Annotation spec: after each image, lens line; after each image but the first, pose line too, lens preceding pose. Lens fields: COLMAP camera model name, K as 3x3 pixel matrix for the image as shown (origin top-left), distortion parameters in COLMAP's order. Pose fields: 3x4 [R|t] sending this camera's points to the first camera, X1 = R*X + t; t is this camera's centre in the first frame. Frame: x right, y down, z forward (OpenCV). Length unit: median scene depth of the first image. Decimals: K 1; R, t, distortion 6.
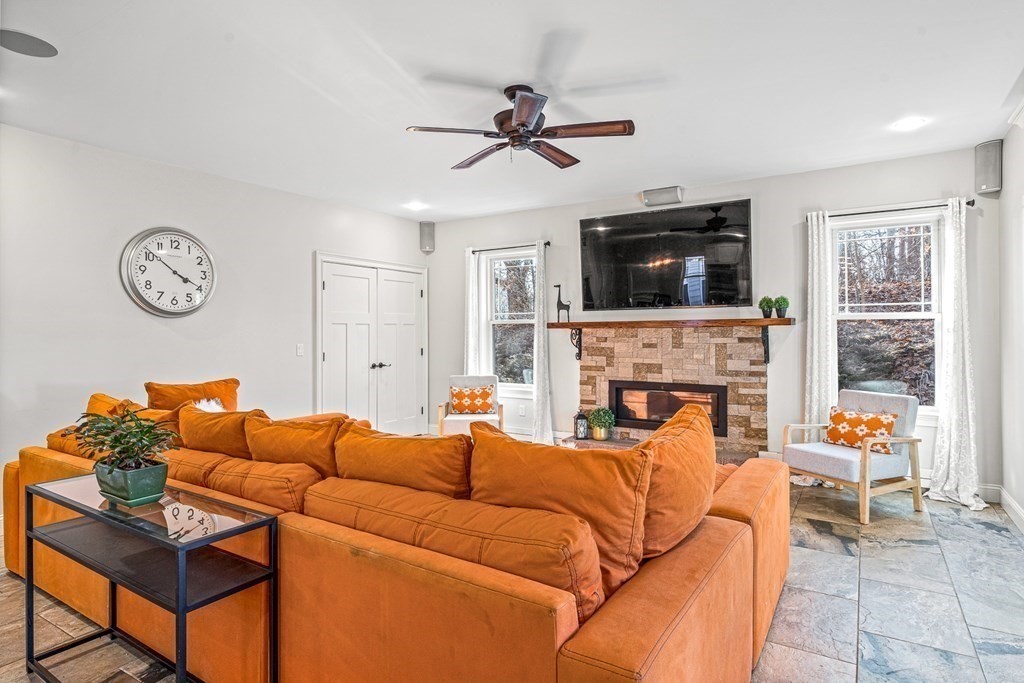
lens RADIAL K [[543.7, 0, 511.1], [0, 543.7, 332.3], [0, 0, 1]] dist [-0.004720, -0.000225]
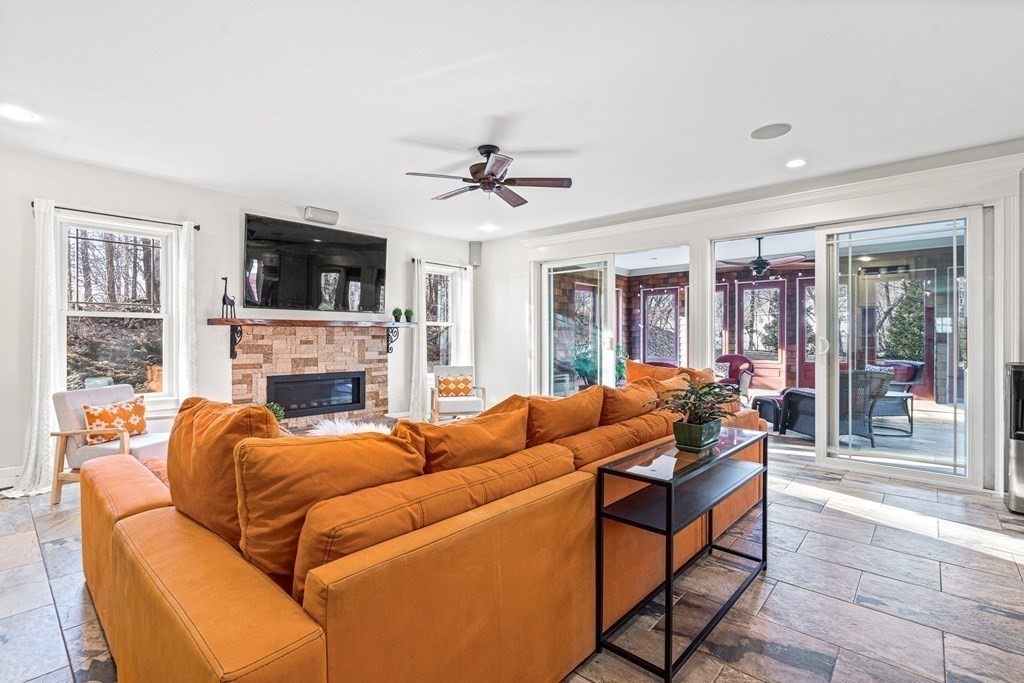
lens RADIAL K [[469.7, 0, 510.2], [0, 469.7, 336.8], [0, 0, 1]] dist [0.001938, 0.000436]
pose [[0.179138, -0.000825, 0.983824, -0.664191], [-0.008799, 0.999958, 0.002440, 0.007067], [-0.983785, -0.009093, 0.179123, 0.418828]]
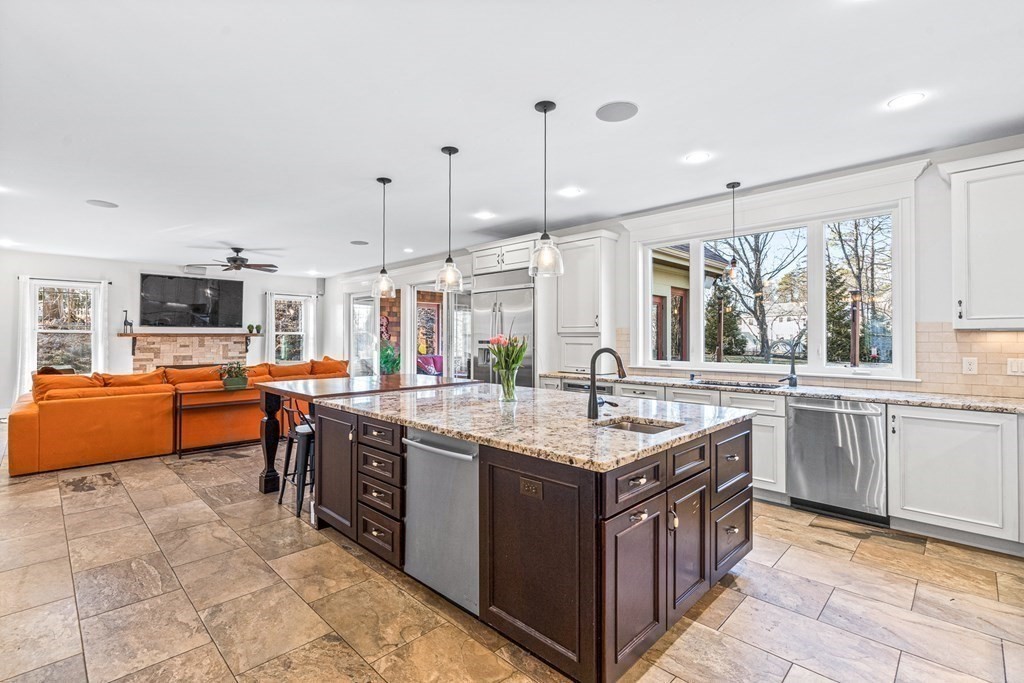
lens RADIAL K [[469.7, 0, 509.2], [0, 469.7, 330.7], [0, 0, 1]] dist [0.001938, 0.000436]
pose [[0.230378, 0.014435, 0.972994, -1.130564], [-0.007541, 0.999886, -0.013049, -0.017022], [-0.973072, -0.004331, 0.230461, -0.506646]]
